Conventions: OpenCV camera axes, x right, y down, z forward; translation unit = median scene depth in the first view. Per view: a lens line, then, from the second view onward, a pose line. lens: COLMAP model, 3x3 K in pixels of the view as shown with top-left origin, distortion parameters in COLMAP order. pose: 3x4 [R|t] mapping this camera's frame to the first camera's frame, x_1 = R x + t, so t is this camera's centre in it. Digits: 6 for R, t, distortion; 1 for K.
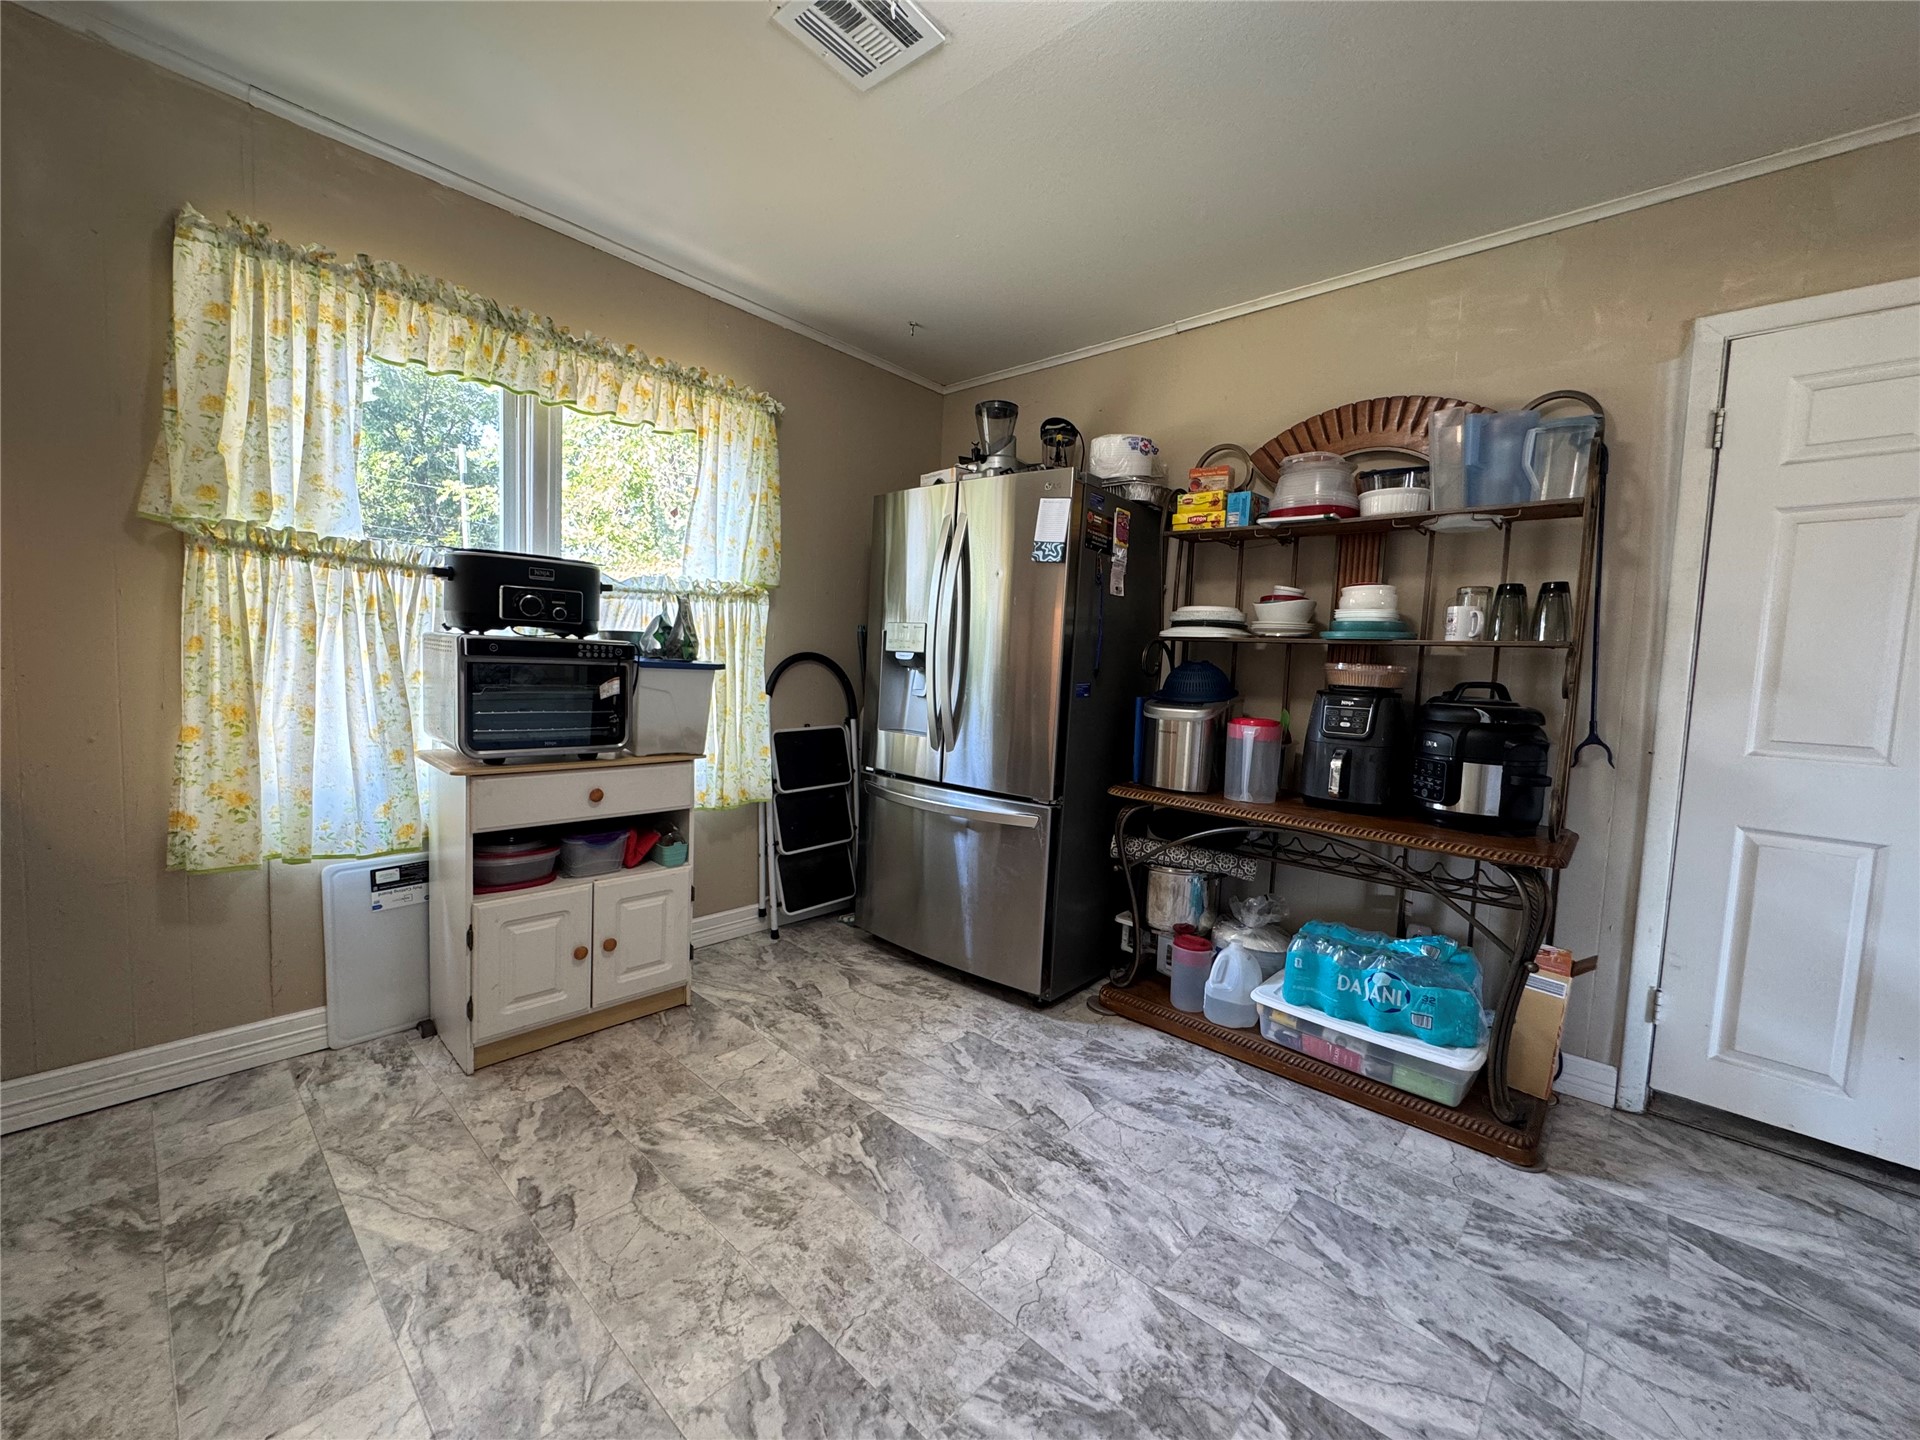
lens RADIAL K [[770.6, 0, 964.3], [0, 770.6, 716.1], [0, 0, 1]] dist [-0.004683, 0.000982]
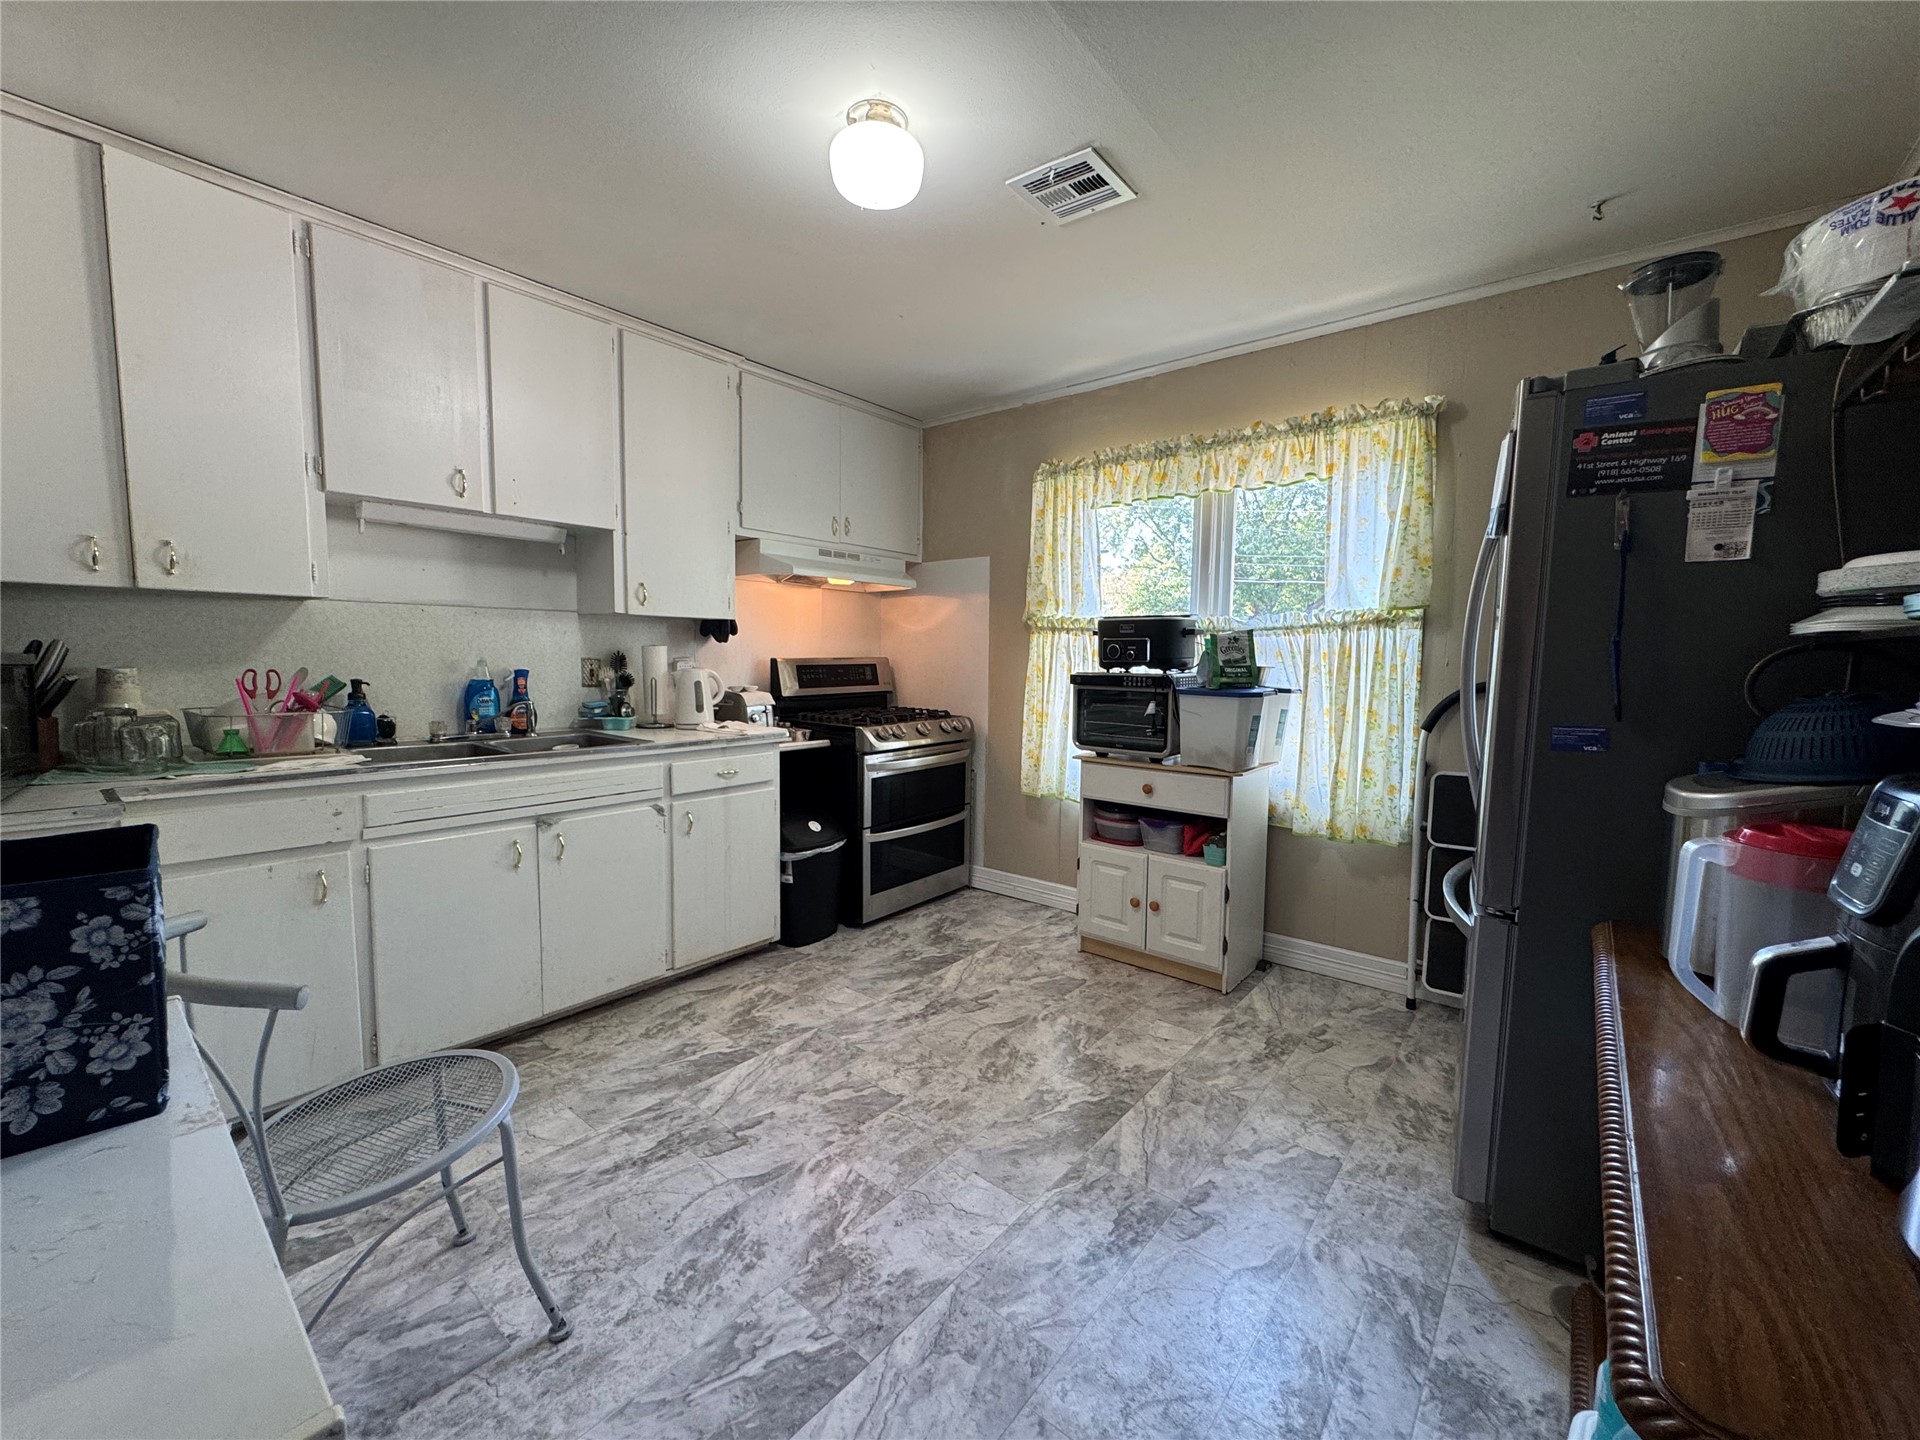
lens RADIAL K [[770.6, 0, 954.7], [0, 770.6, 717.0], [0, 0, 1]] dist [-0.004683, 0.000982]
pose [[0.041564, 0.033751, -0.998566, 0.927096], [-0.083404, 0.996058, 0.030195, -0.037517], [0.995649, 0.082029, 0.044215, 0.657657]]
